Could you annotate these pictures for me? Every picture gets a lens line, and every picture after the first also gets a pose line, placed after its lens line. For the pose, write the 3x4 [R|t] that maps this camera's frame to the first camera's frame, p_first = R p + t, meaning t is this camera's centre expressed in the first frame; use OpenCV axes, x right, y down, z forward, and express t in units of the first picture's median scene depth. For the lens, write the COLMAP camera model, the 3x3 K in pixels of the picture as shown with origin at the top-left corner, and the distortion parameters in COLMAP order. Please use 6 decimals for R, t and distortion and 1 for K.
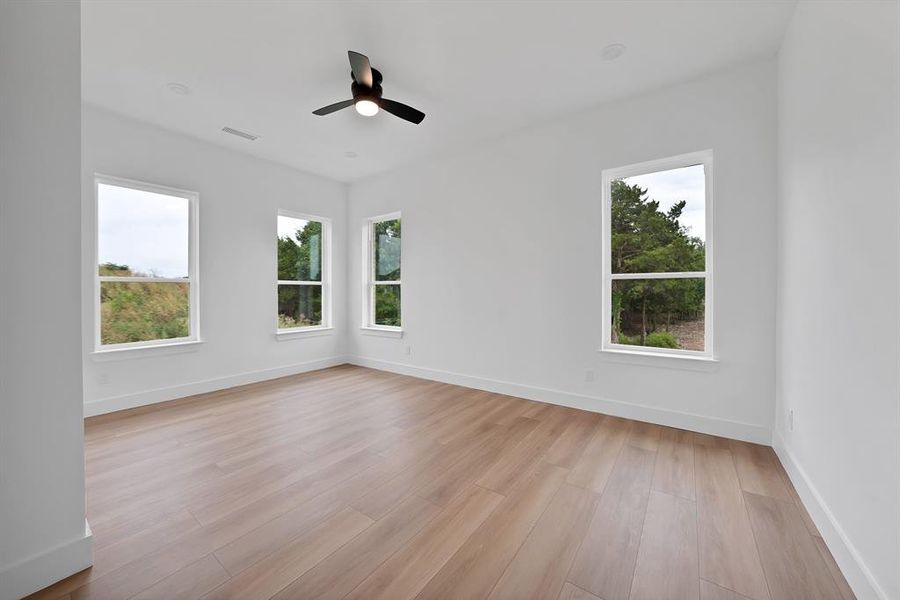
lens RADIAL K [[332.0, 0, 451.4], [0, 332.0, 297.8], [0, 0, 1]] dist [-0.020925, -0.000041]
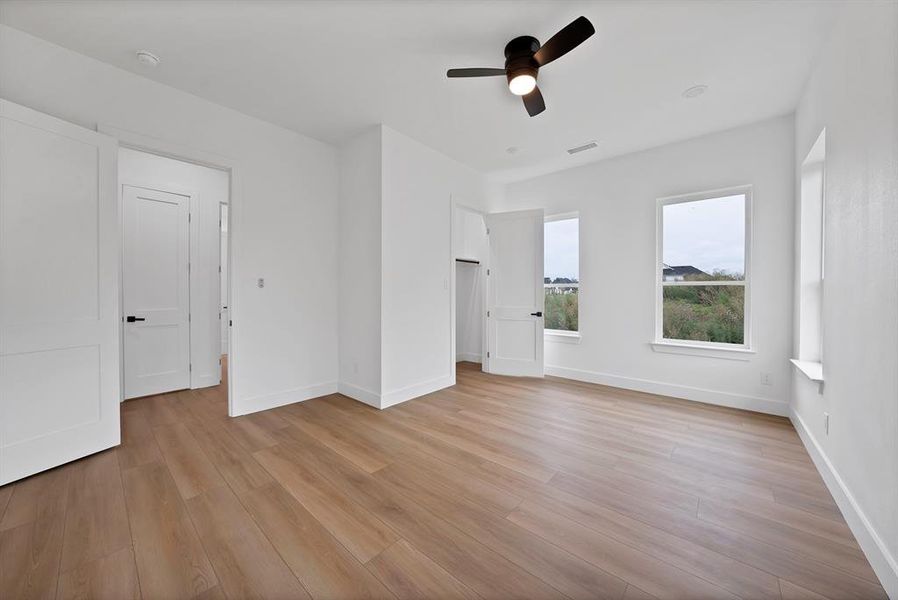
lens RADIAL K [[331.2, 0, 450.4], [0, 331.2, 297.8], [0, 0, 1]] dist [-0.020925, -0.000041]
pose [[-0.113983, 0.011426, -0.993417, 0.567731], [-0.018867, 0.999729, 0.013663, -0.016811], [0.993304, 0.020300, -0.113736, 0.817558]]
